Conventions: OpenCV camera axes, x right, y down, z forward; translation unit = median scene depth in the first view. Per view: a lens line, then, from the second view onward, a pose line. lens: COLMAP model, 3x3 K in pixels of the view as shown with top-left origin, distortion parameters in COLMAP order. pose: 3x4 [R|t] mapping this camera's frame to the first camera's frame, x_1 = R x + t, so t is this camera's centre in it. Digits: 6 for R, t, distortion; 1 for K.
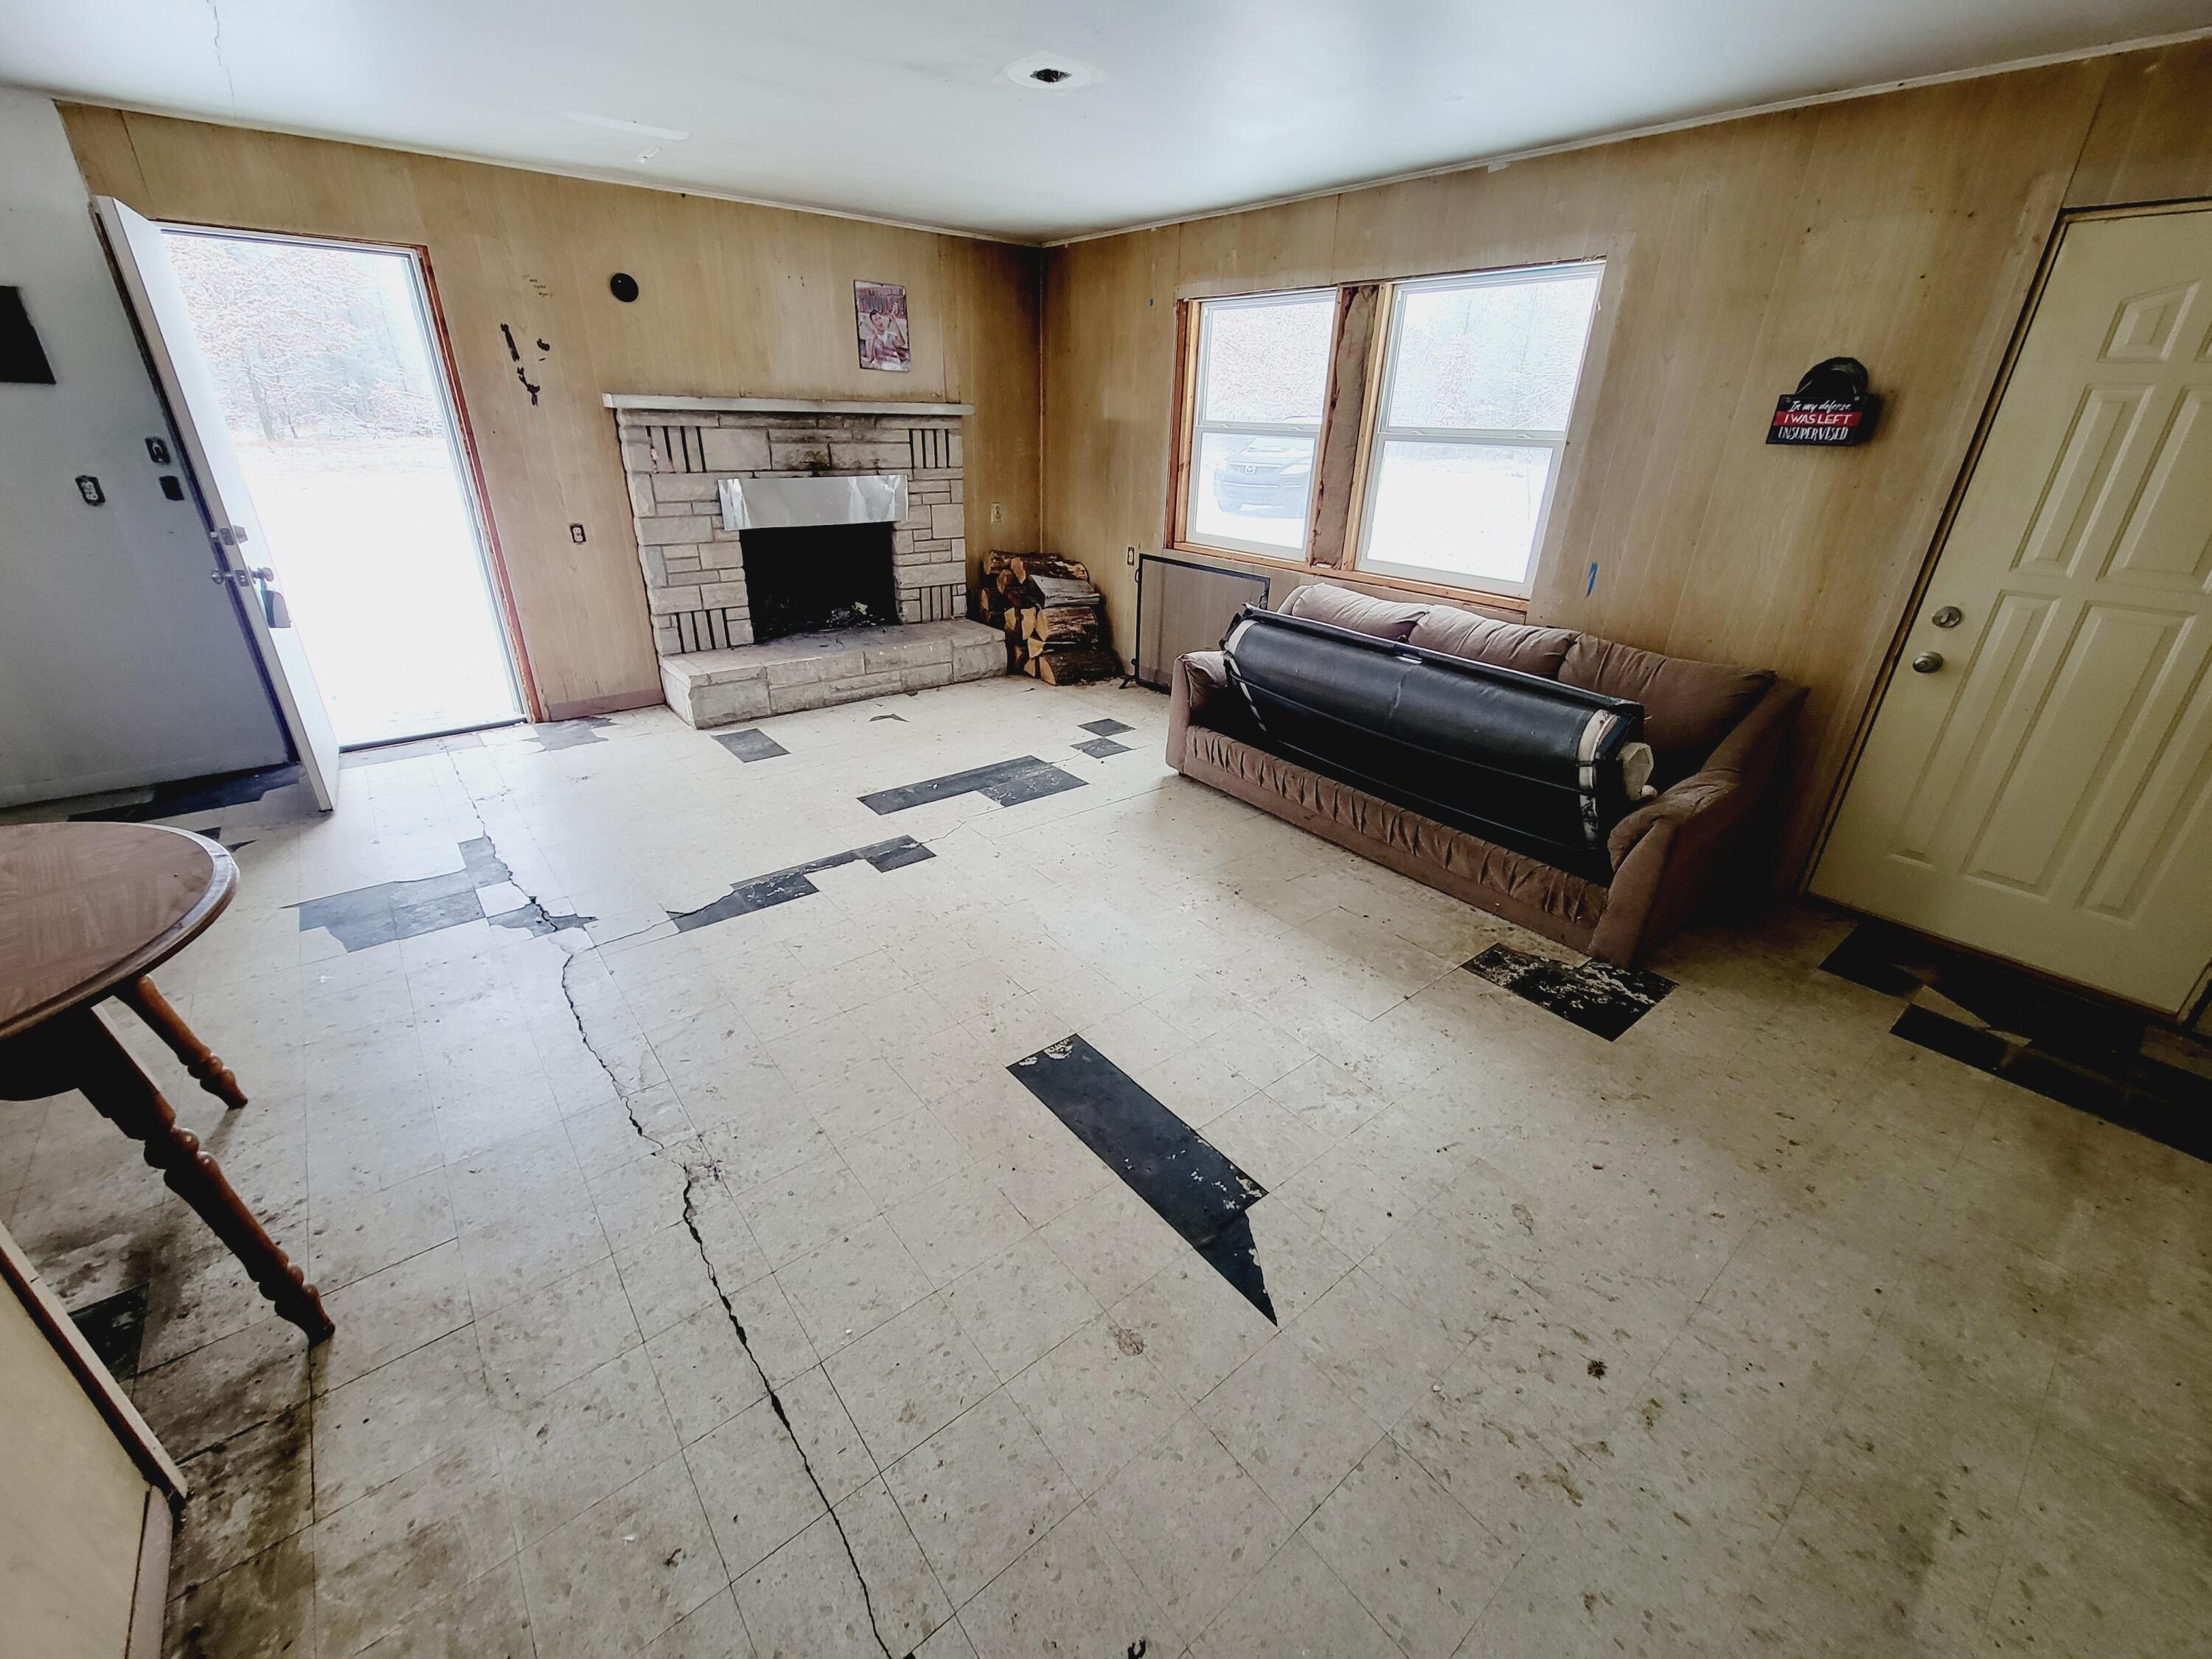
lens RADIAL K [[898.0, 0, 1097.0], [0, 898.0, 827.8], [0, 0, 1]] dist [-0.000529, -0.001117]
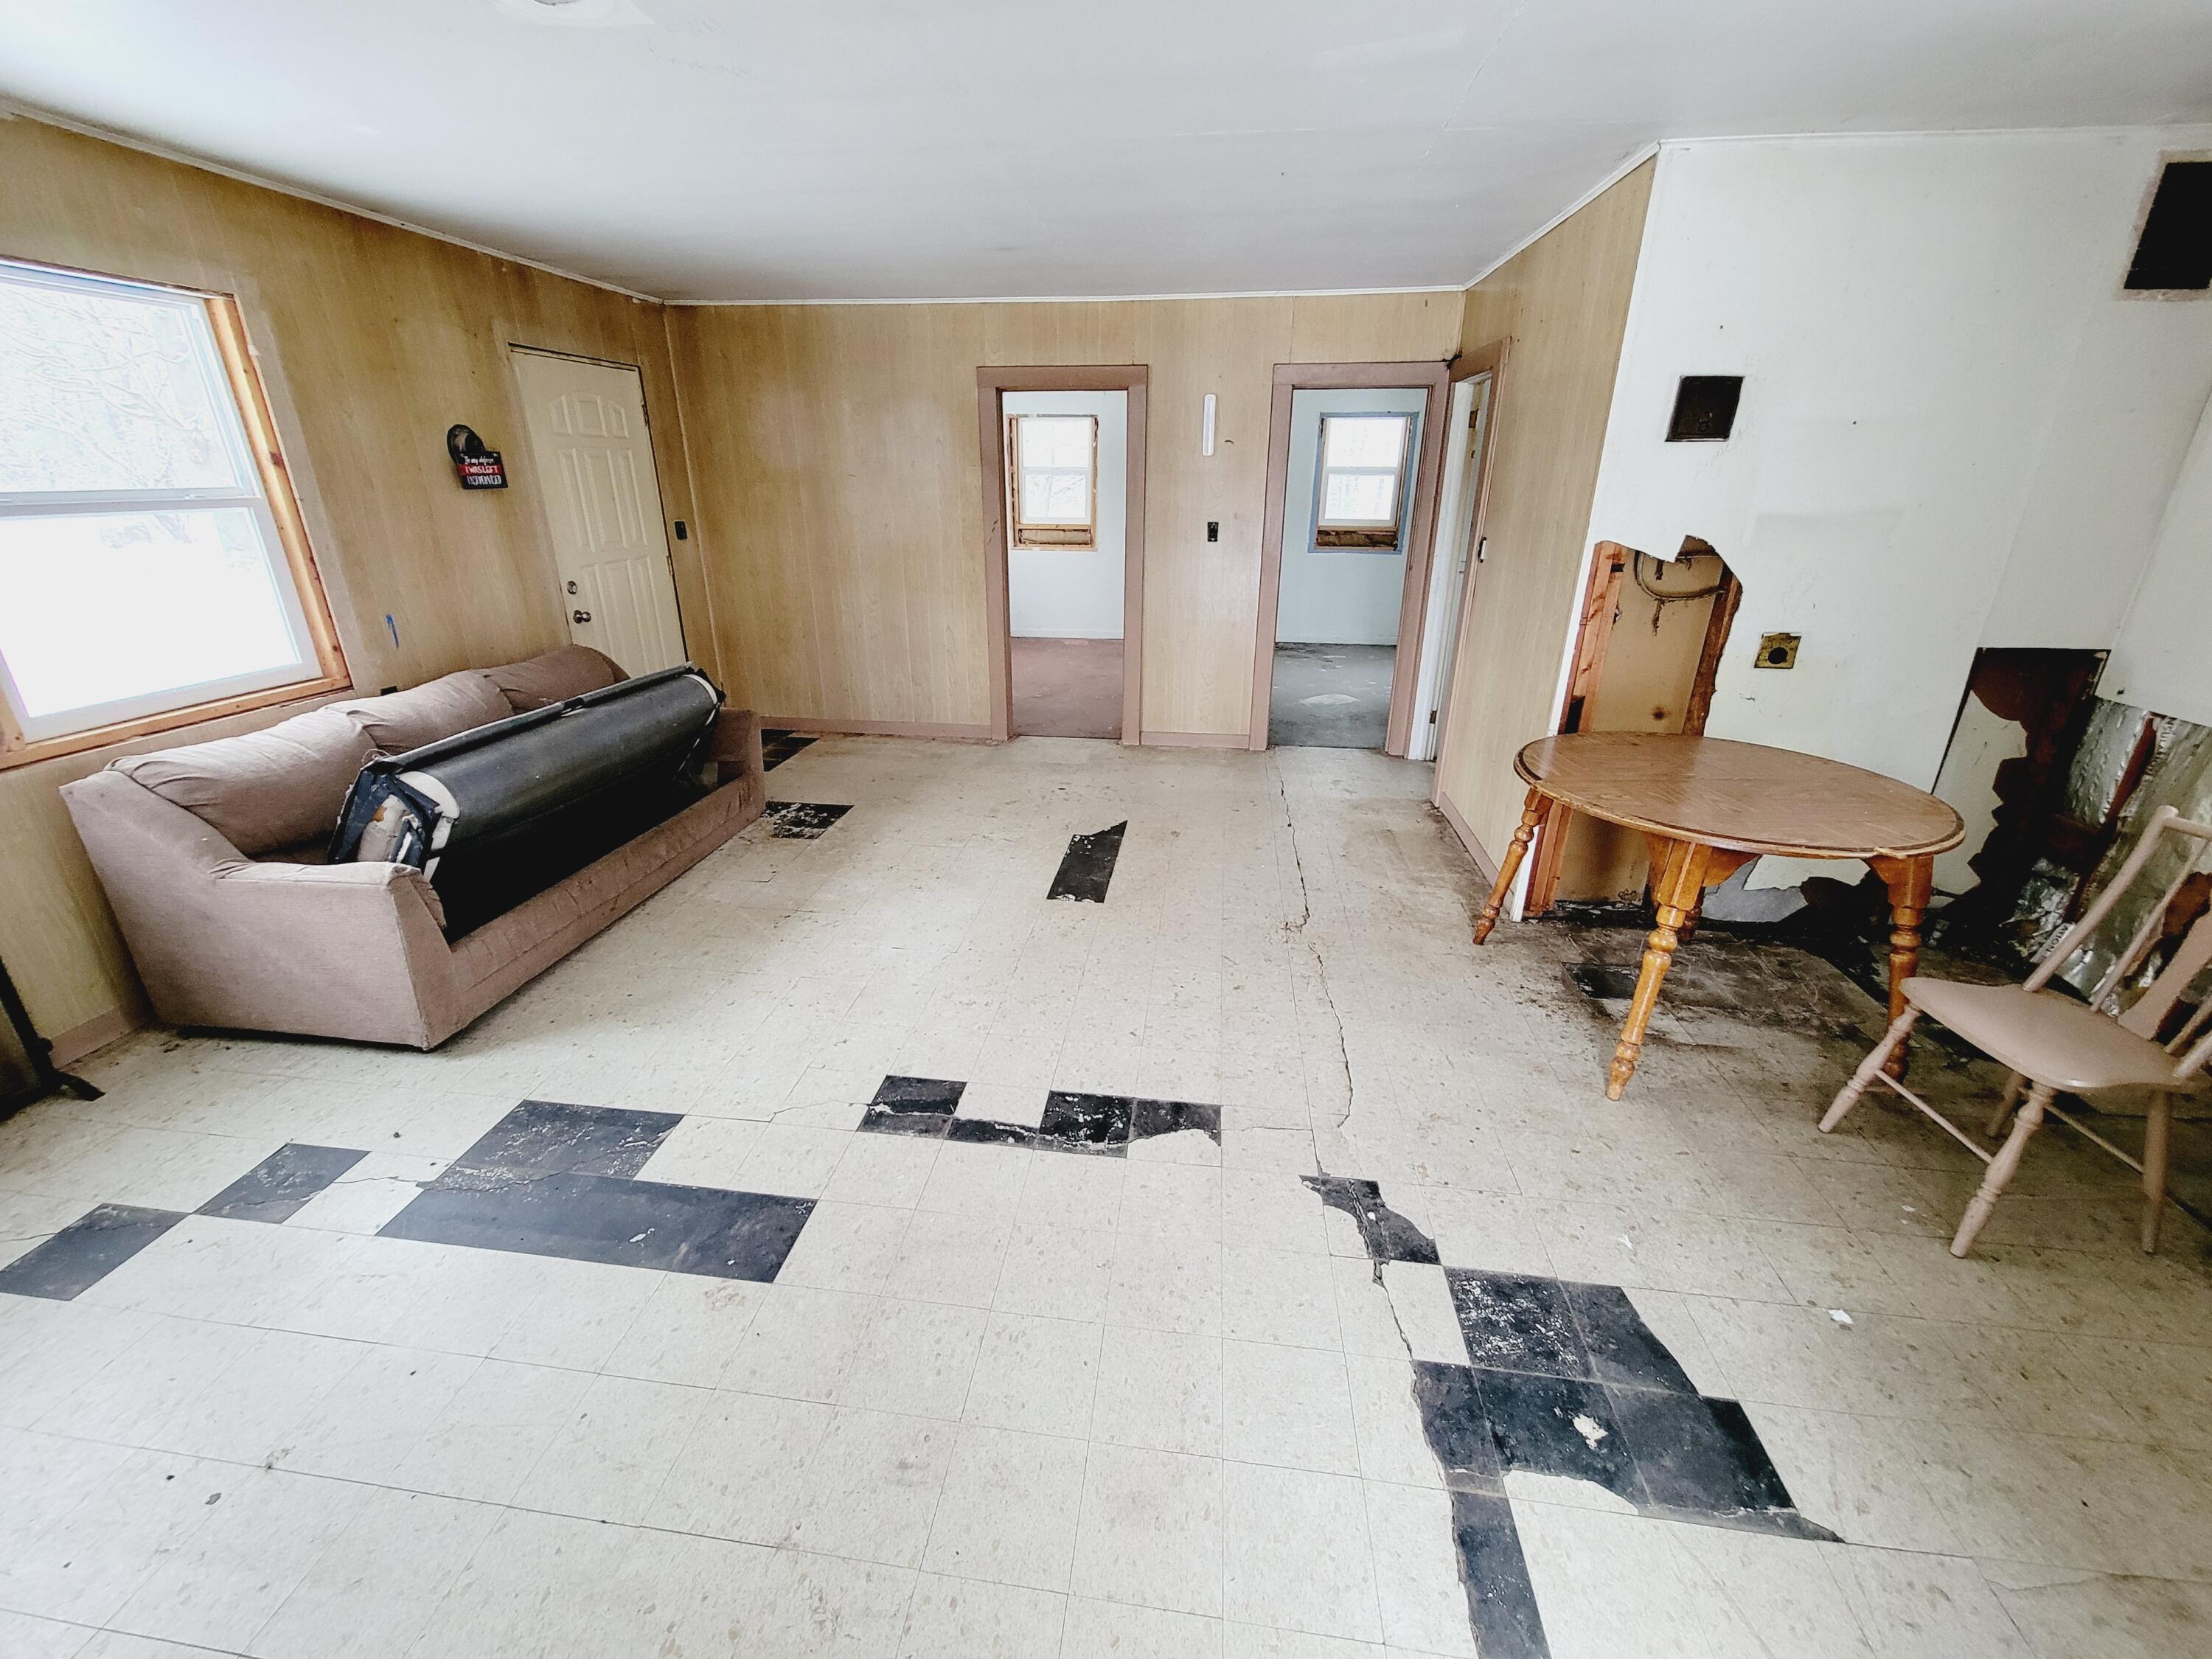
lens RADIAL K [[898.0, 0, 1099.6], [0, 898.0, 821.0], [0, 0, 1]] dist [-0.000529, -0.001117]
pose [[-0.690544, -0.287041, 0.663895, -0.626083], [0.283659, 0.736875, 0.613640, -0.452343], [-0.665347, 0.612065, -0.427423, 0.920524]]
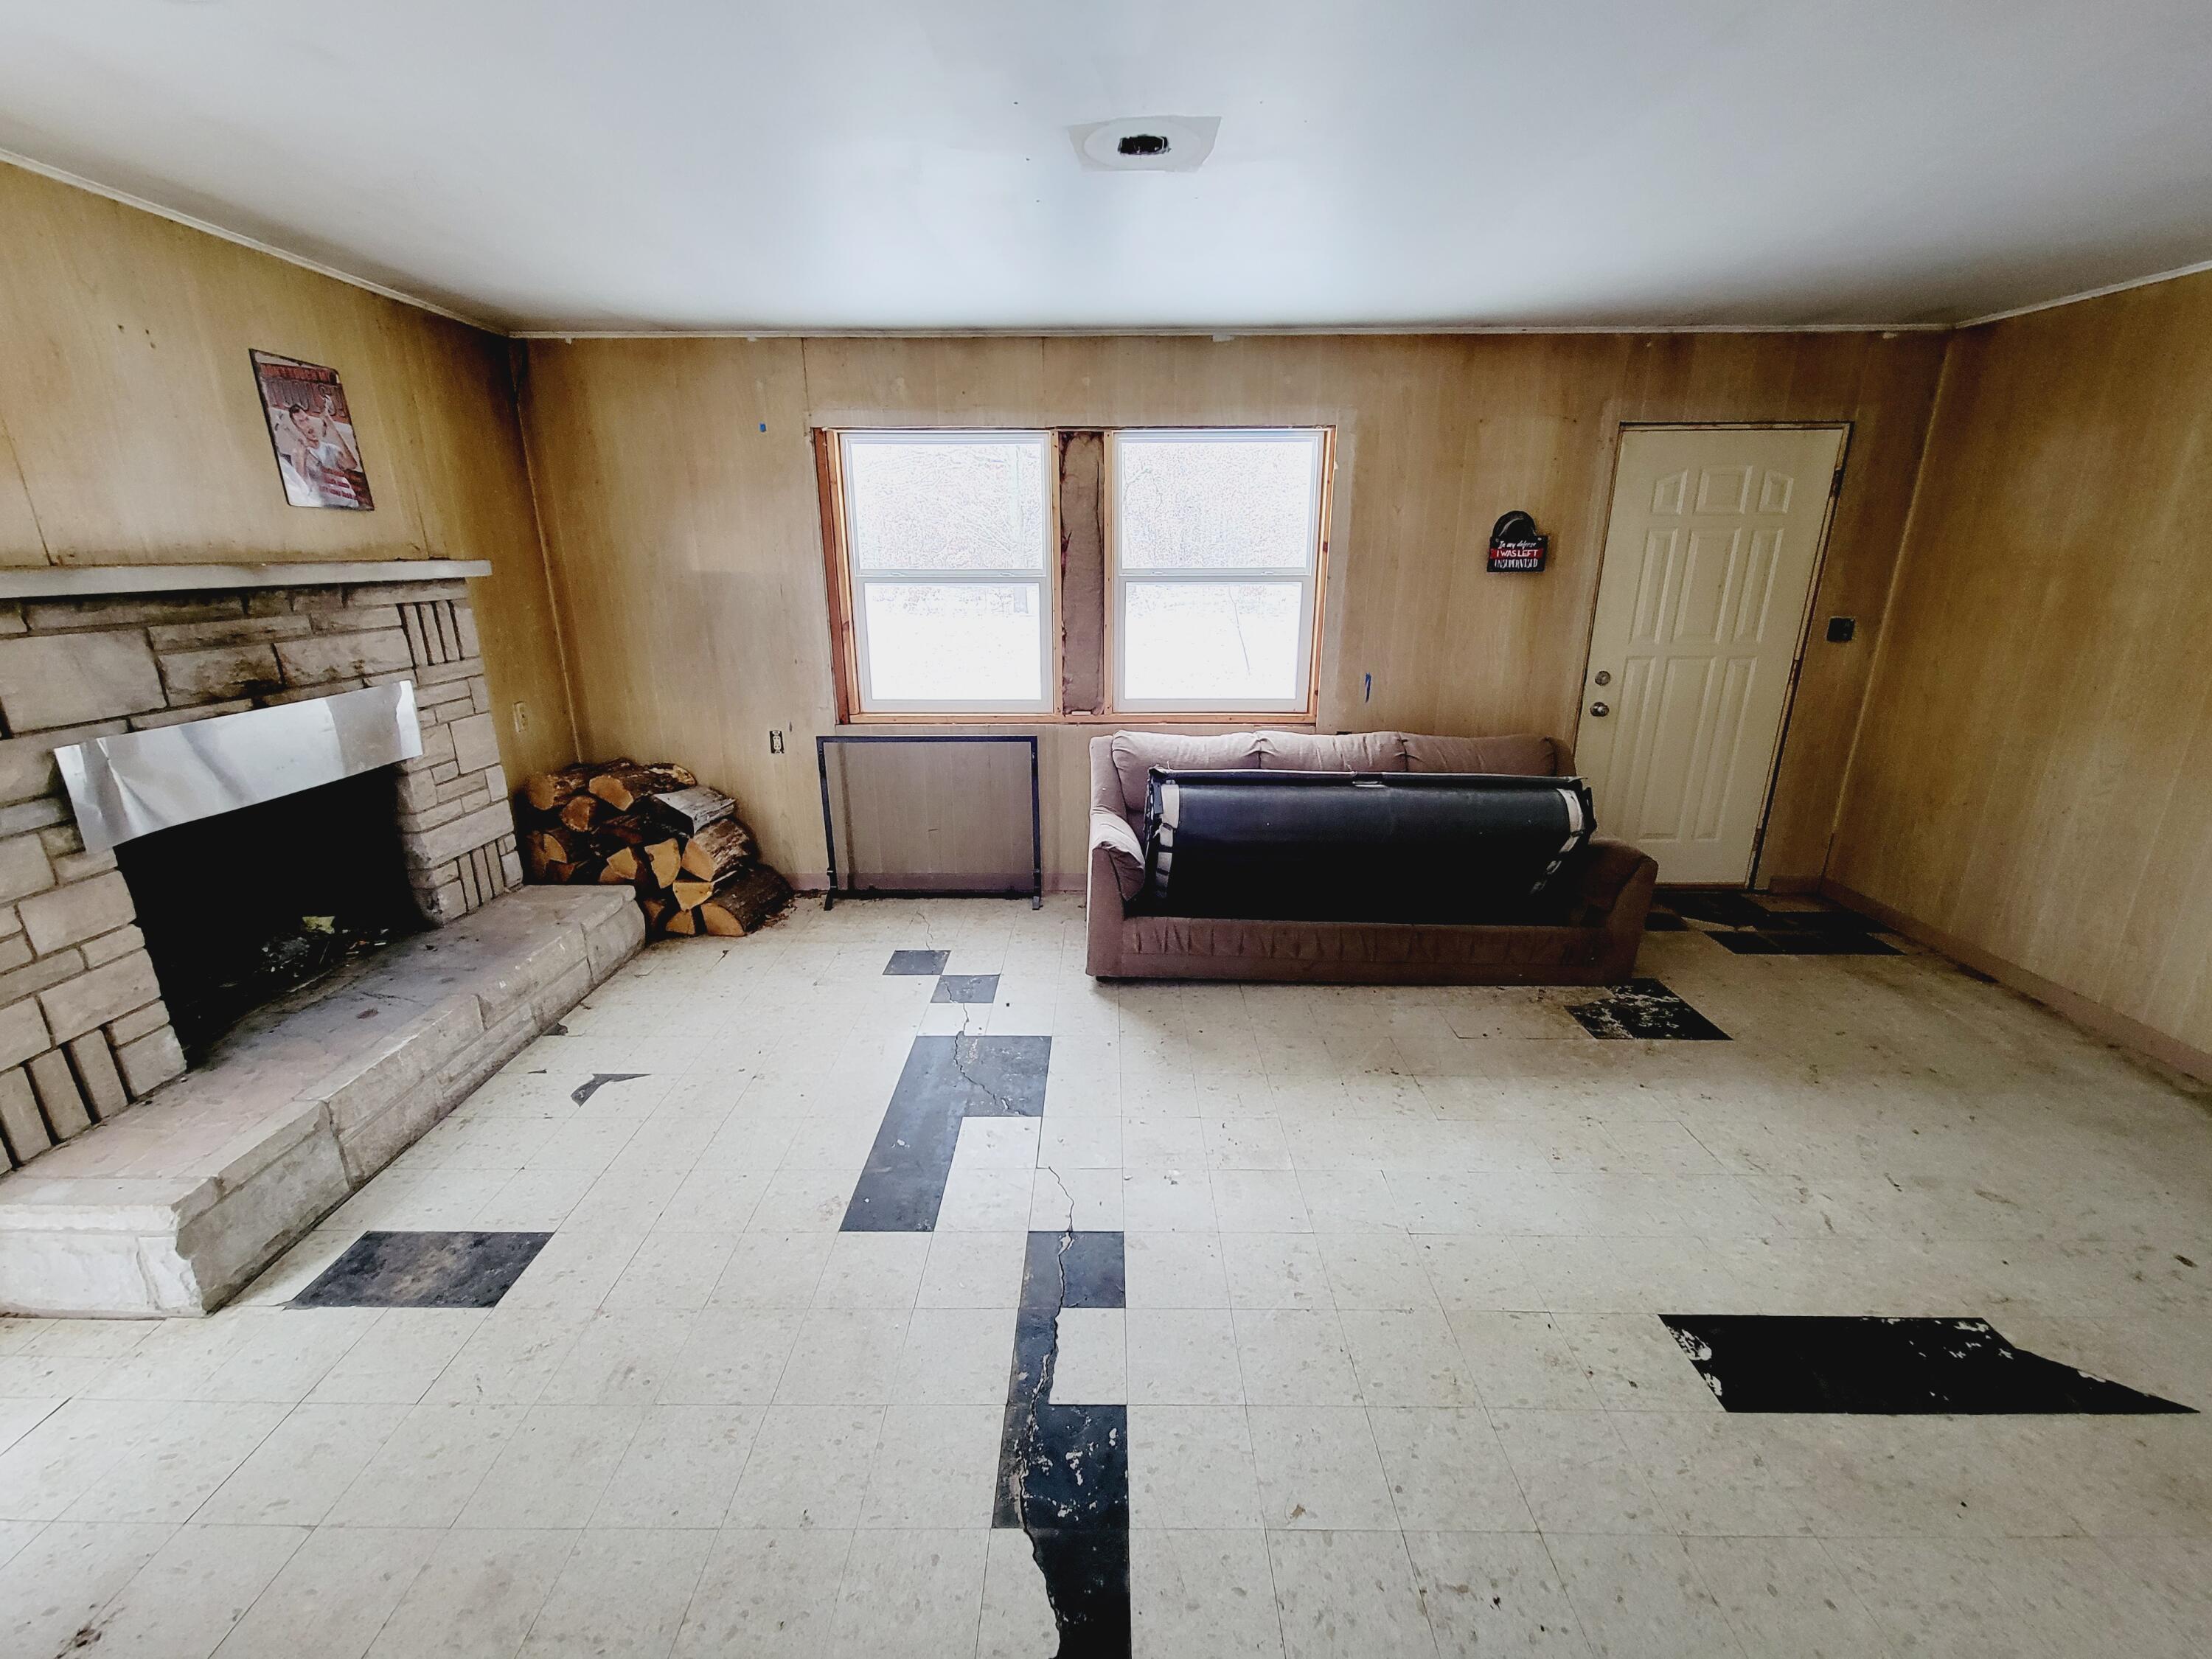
lens RADIAL K [[898.0, 0, 1097.9], [0, 898.0, 825.7], [0, 0, 1]] dist [-0.000529, -0.001117]
pose [[0.637547, -0.250607, 0.728512, -0.503445], [0.339727, 0.940162, 0.026107, -0.228950], [-0.691462, 0.230850, 0.684536, 0.433239]]
